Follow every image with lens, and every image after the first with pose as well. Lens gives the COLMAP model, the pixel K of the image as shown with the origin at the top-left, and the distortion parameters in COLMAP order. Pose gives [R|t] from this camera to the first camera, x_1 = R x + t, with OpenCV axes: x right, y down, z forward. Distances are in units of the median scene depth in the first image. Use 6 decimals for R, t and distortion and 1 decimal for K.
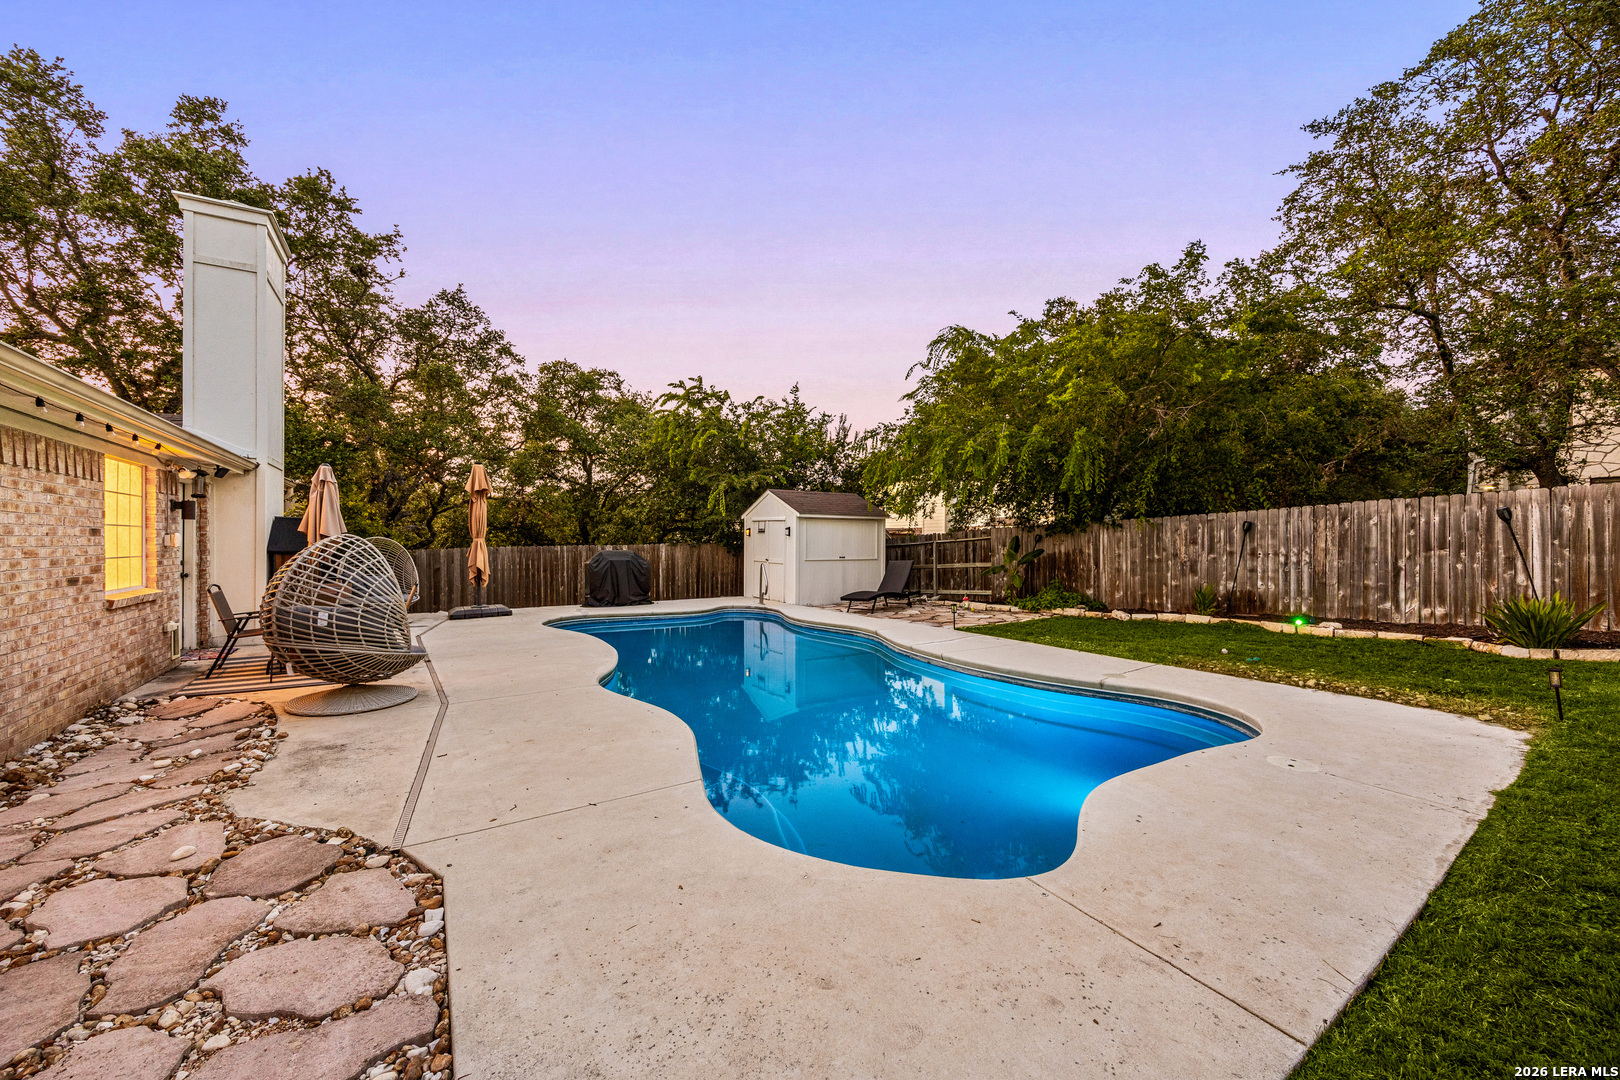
lens RADIAL K [[617.4, 0, 806.9], [0, 617.4, 540.9], [0, 0, 1]] dist [-0.003007, -0.000297]
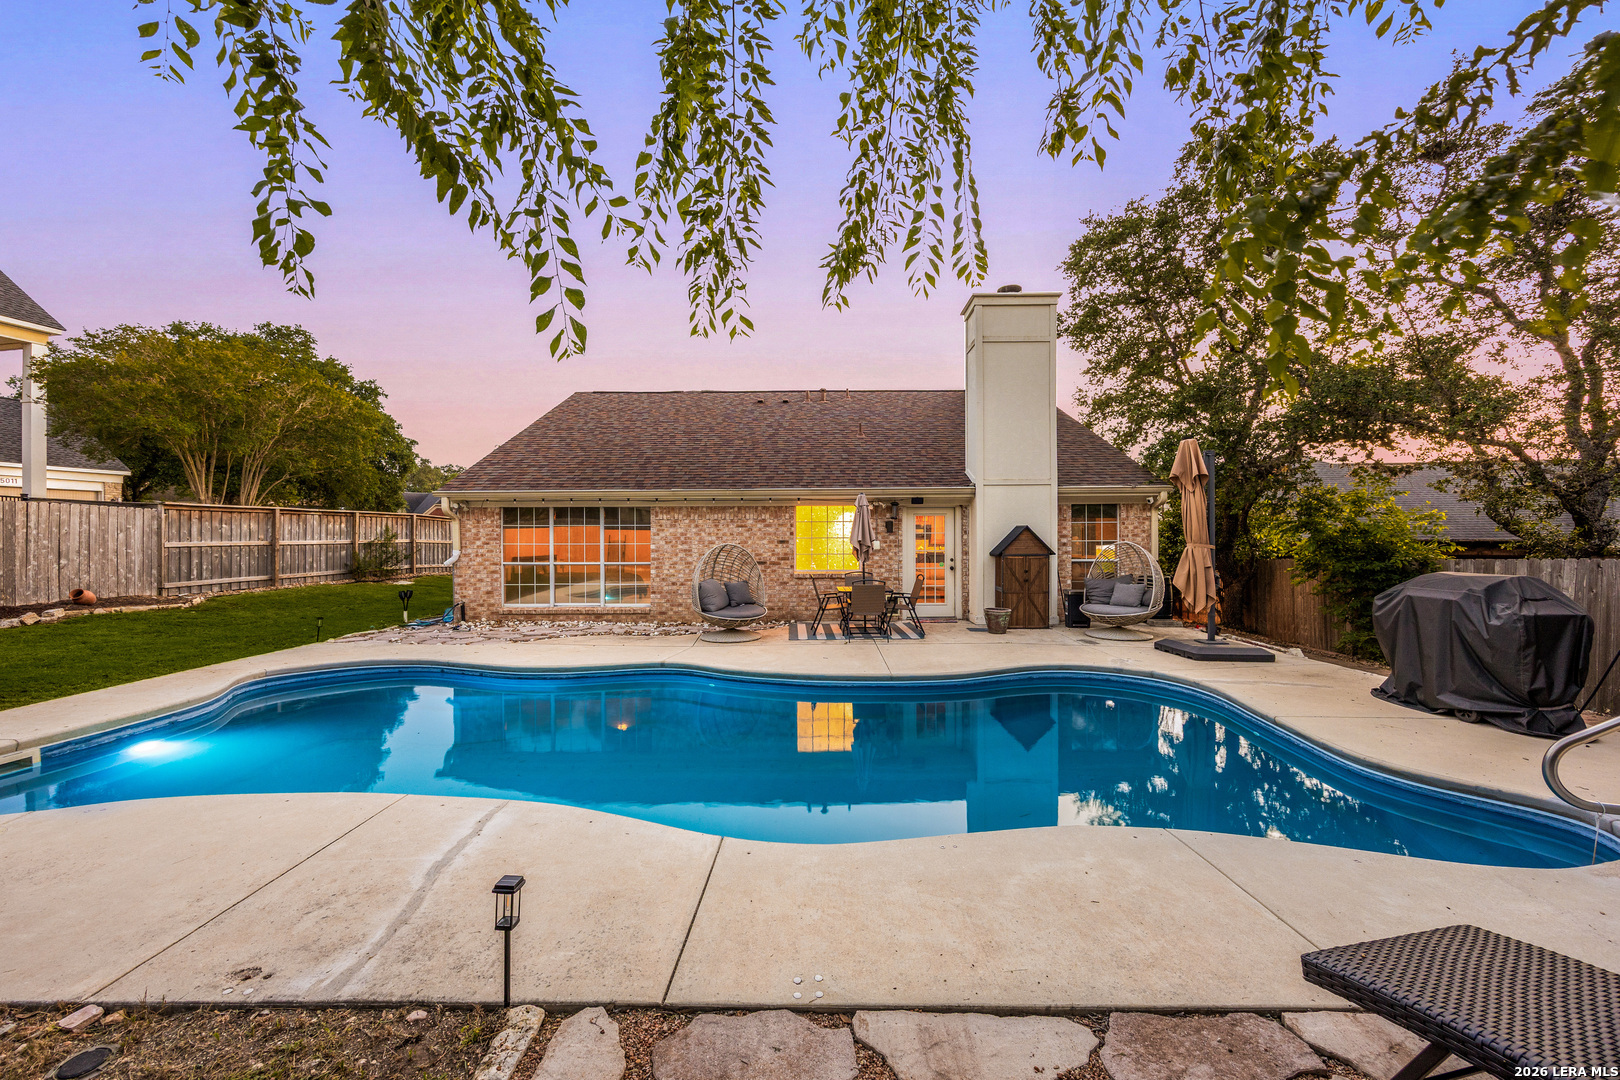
lens RADIAL K [[617.4, 0, 806.9], [0, 617.4, 540.9], [0, 0, 1]] dist [-0.003007, -0.000297]
pose [[-0.536771, 0.002710, -0.843723, 0.313118], [0.002337, 0.999996, 0.001725, -0.009857], [0.843725, -0.001046, -0.536775, 1.029515]]
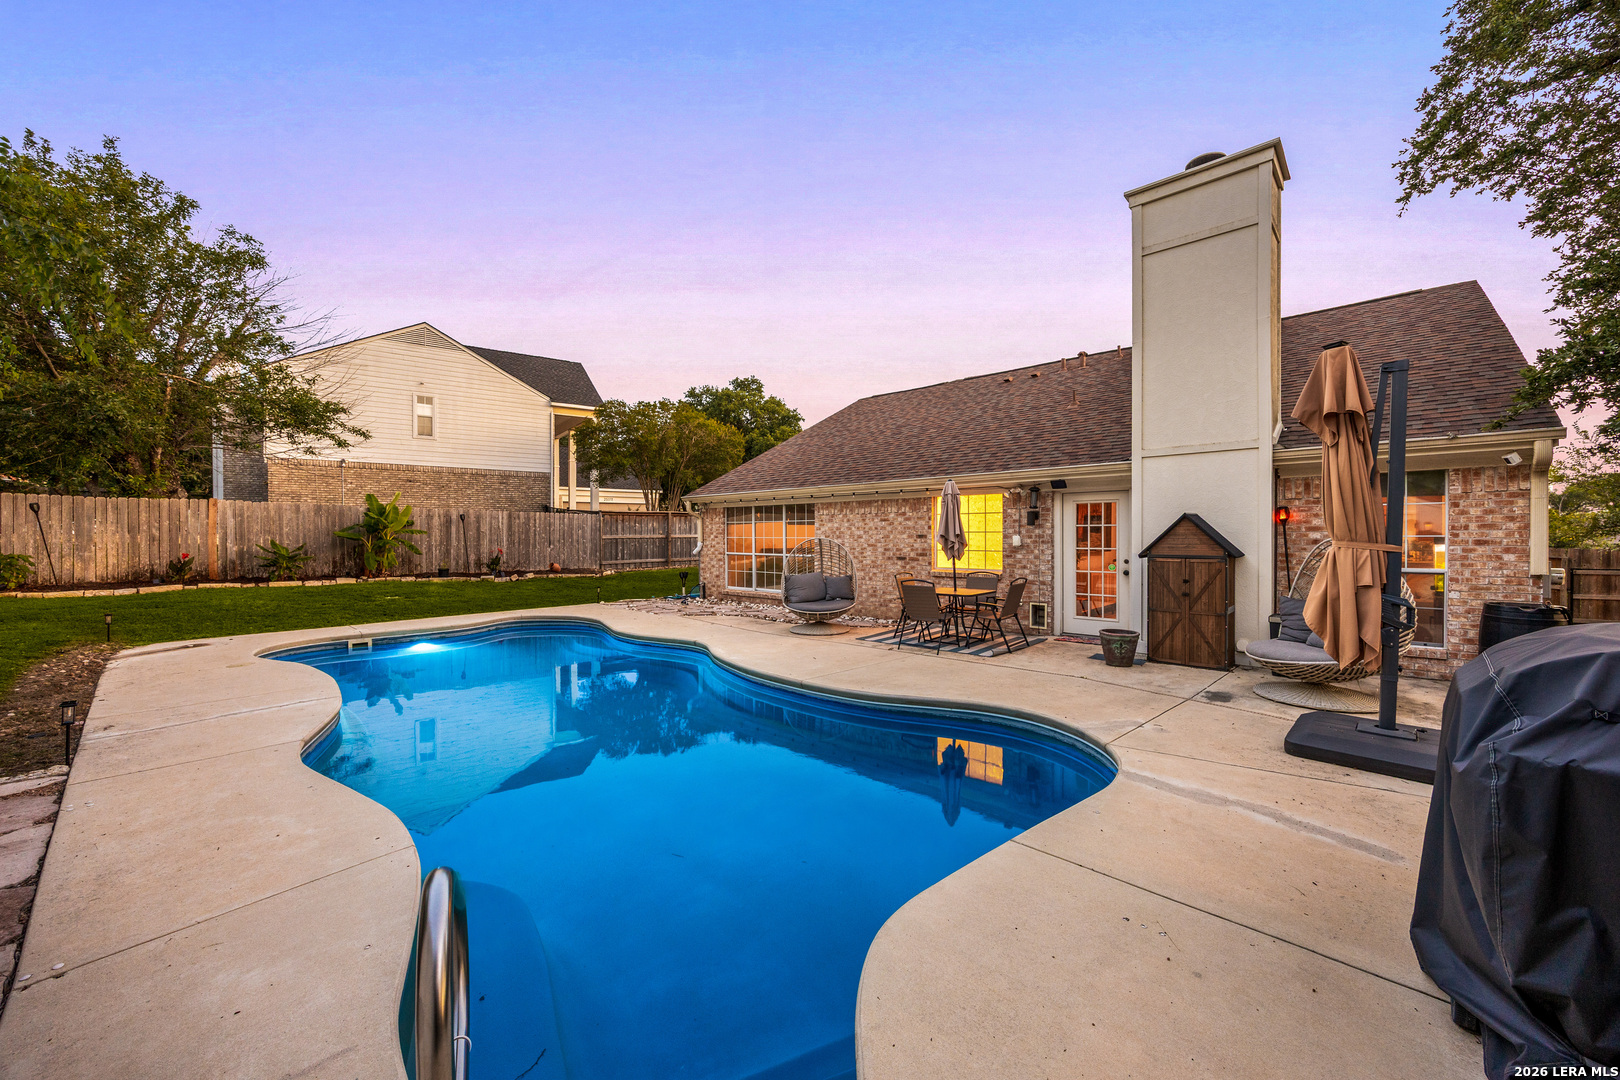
lens RADIAL K [[617.4, 0, 806.9], [0, 617.4, 540.9], [0, 0, 1]] dist [-0.003007, -0.000297]
pose [[-0.966842, 0.001759, -0.255371, -0.115076], [-0.000302, 0.999968, 0.008032, -0.007281], [0.255377, 0.007843, -0.966810, 1.312992]]
